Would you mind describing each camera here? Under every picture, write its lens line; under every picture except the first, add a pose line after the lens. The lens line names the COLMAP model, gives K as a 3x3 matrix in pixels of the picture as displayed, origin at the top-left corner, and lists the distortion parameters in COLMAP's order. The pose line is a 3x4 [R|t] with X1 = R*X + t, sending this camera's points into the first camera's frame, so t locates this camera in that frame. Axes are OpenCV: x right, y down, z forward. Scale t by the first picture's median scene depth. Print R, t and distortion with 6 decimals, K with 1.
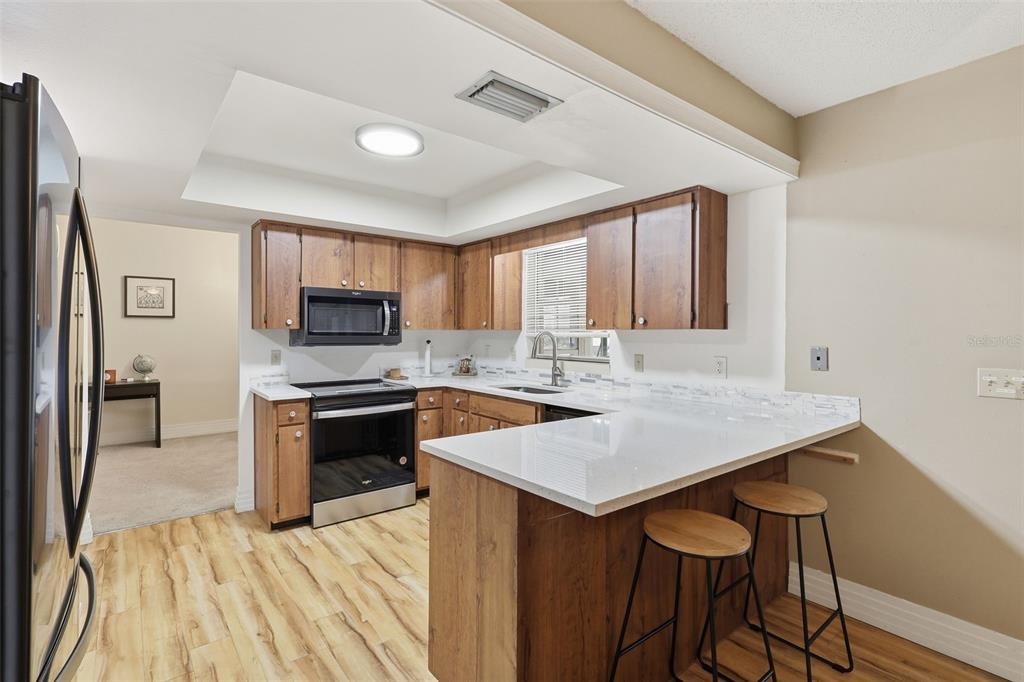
lens RADIAL K [[481.0, 0, 508.0], [0, 481.0, 340.3], [0, 0, 1]] dist [-0.000240, 0.002286]
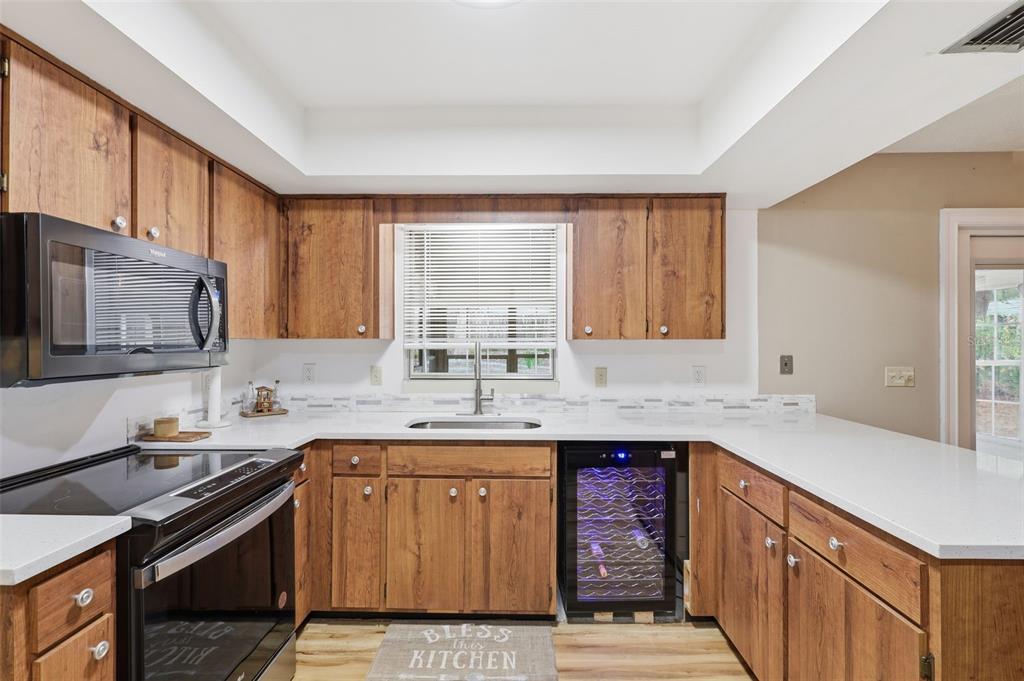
lens RADIAL K [[481.0, 0, 508.0], [0, 481.0, 343.4], [0, 0, 1]] dist [-0.000240, 0.002286]
pose [[0.641252, -0.006391, 0.767304, -0.444500], [0.013920, 0.999898, -0.003305, -0.012186], [-0.767204, 0.012801, 0.641275, 0.491597]]
